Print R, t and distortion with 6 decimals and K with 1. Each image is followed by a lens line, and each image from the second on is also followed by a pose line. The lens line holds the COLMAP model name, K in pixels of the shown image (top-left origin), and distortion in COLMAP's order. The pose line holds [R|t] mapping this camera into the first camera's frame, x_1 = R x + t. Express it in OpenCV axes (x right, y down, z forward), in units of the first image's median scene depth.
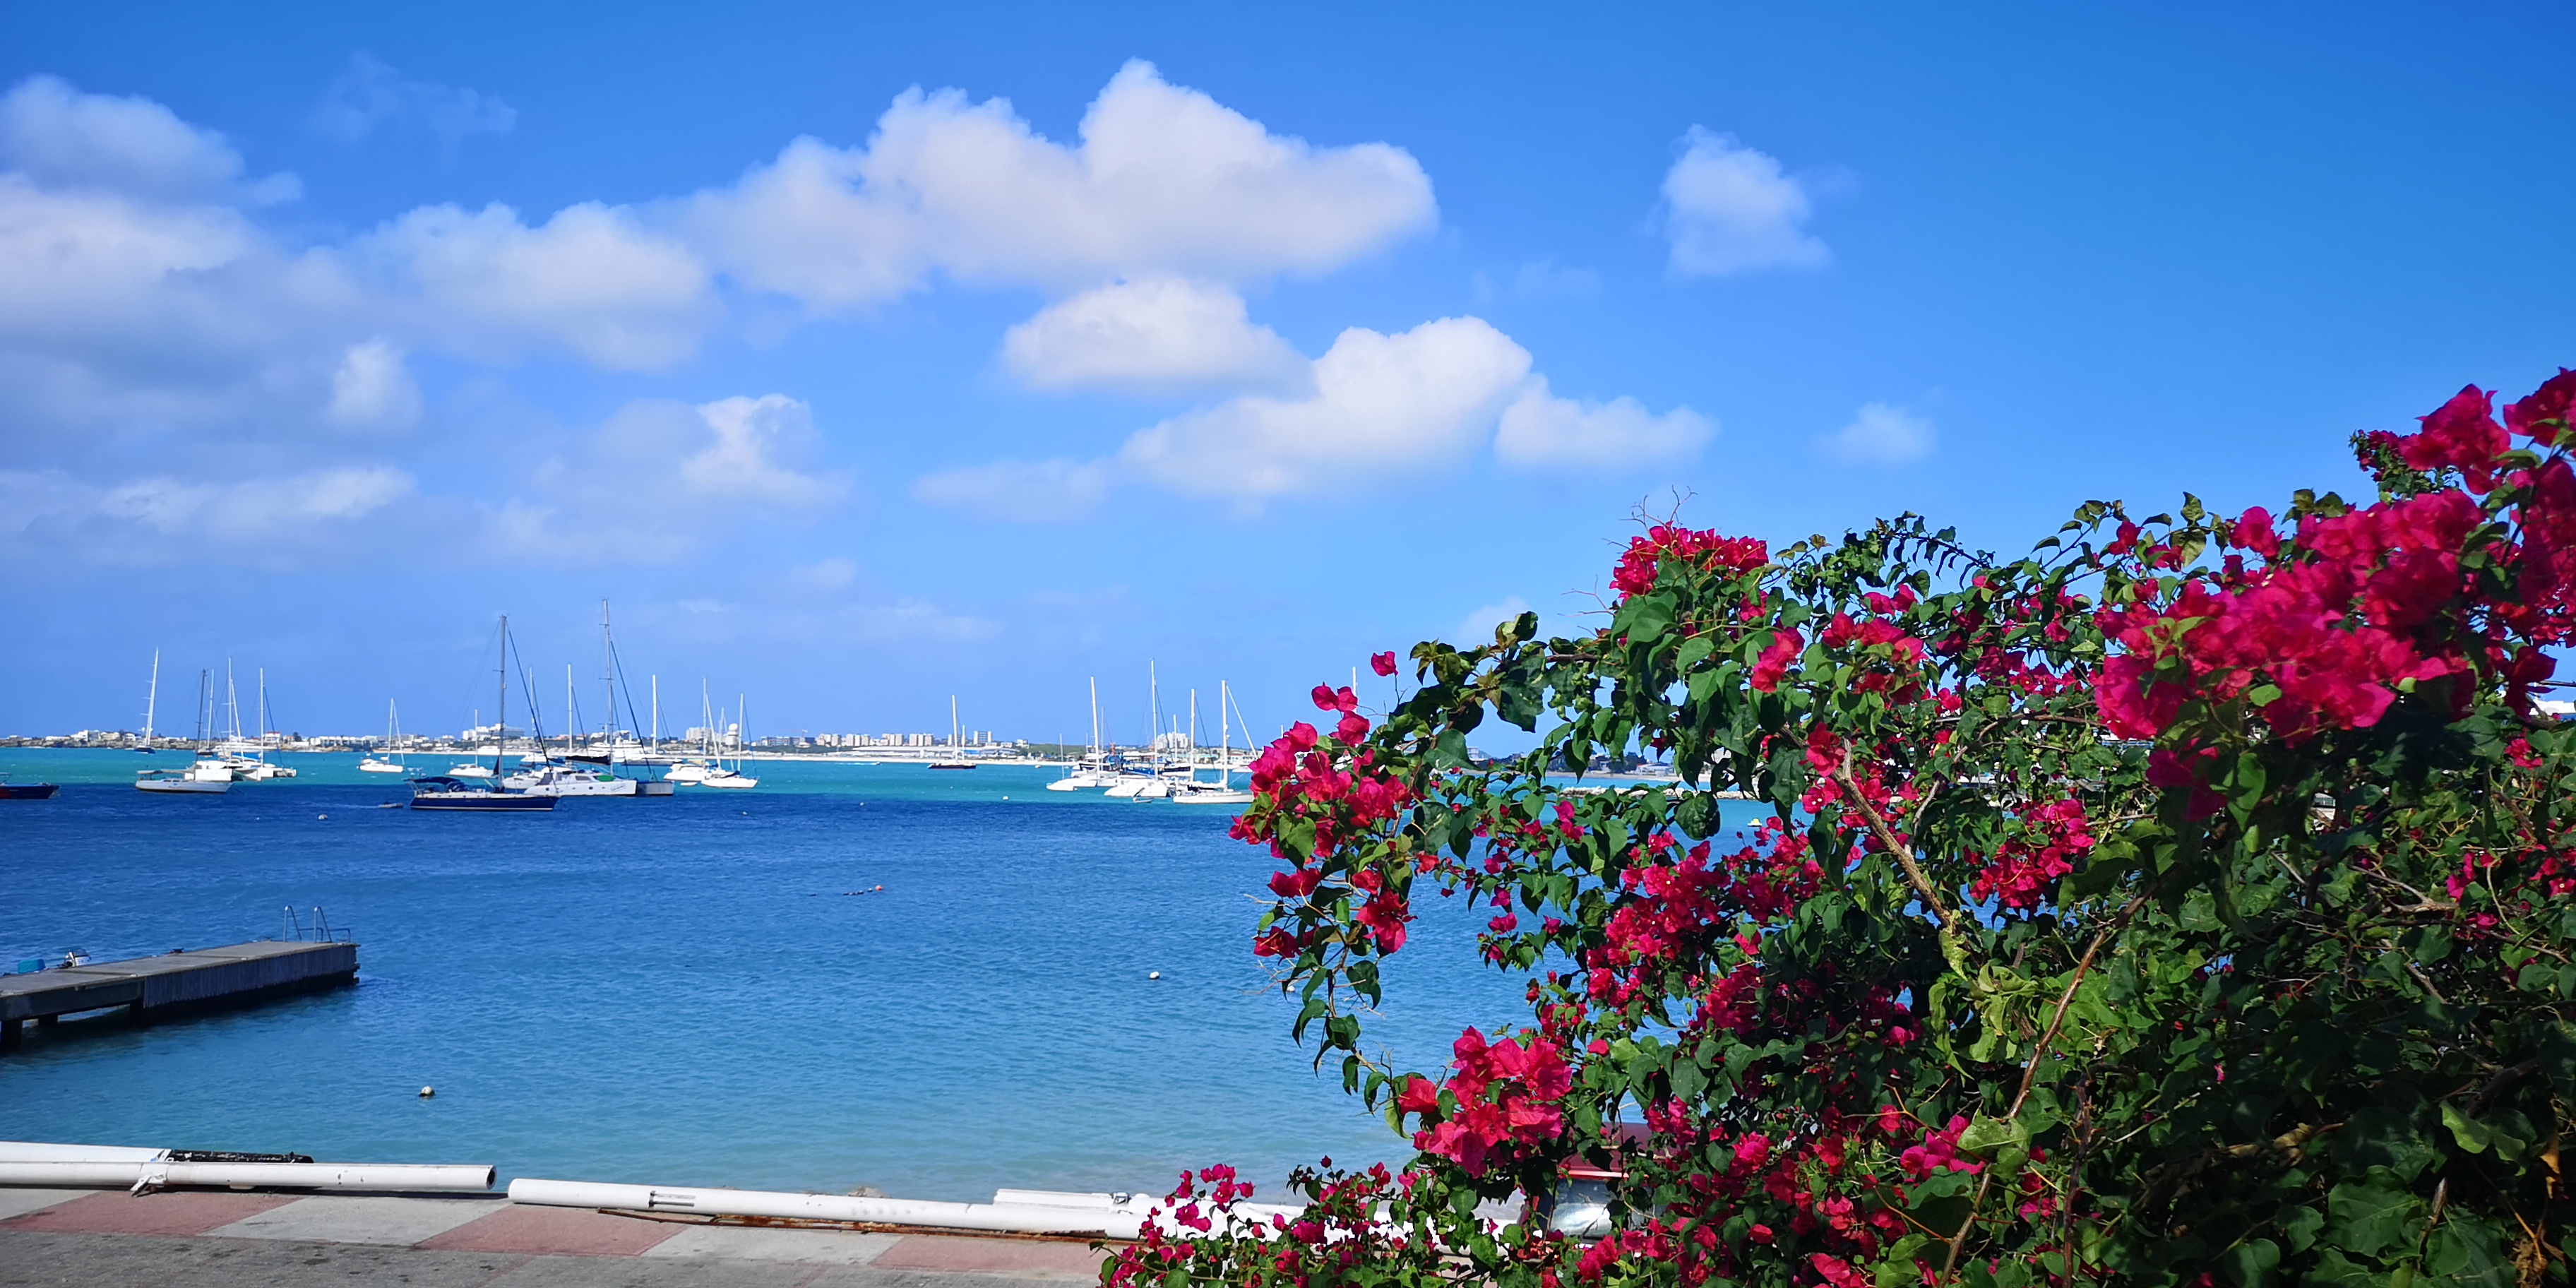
lens RADIAL K [[1918.6, 0, 1288.0], [0, 1918.6, 644.0], [0, 0, 1]] dist [0.037113, -0.067579]
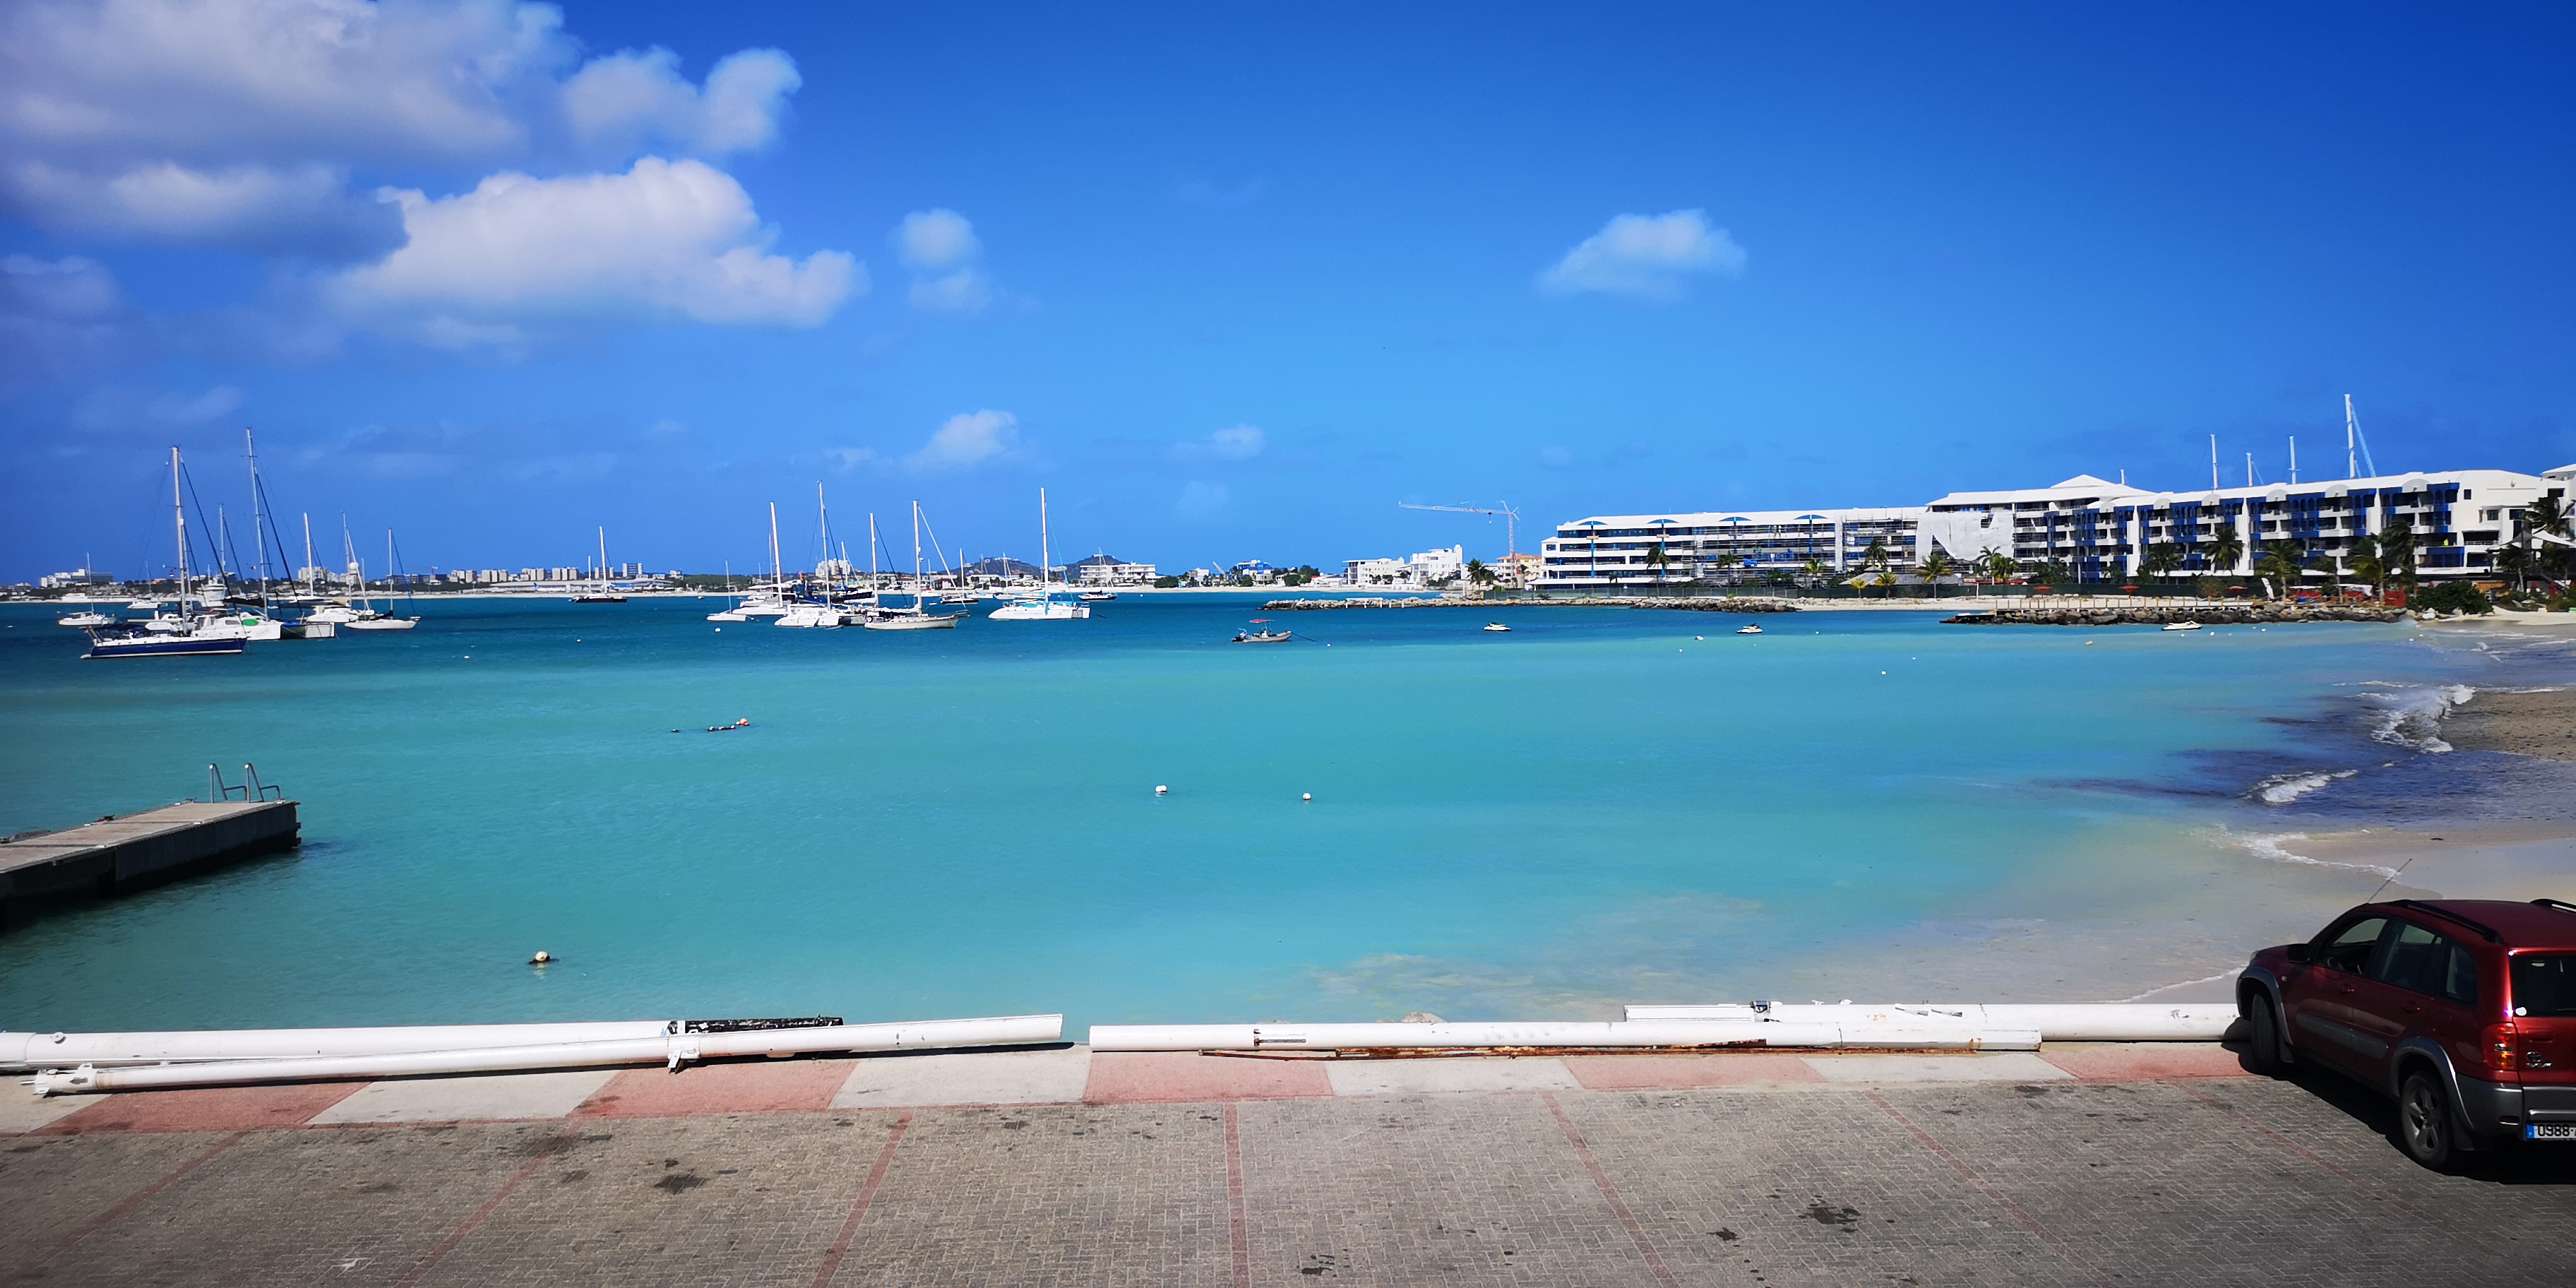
lens RADIAL K [[1918.6, 0, 1288.0], [0, 1918.6, 644.0], [0, 0, 1]] dist [0.037113, -0.067579]
pose [[0.987883, -0.033187, 0.151608, -0.442719], [0.018773, 0.995249, 0.095534, 0.003550], [-0.154058, -0.091531, 0.983813, 0.078143]]
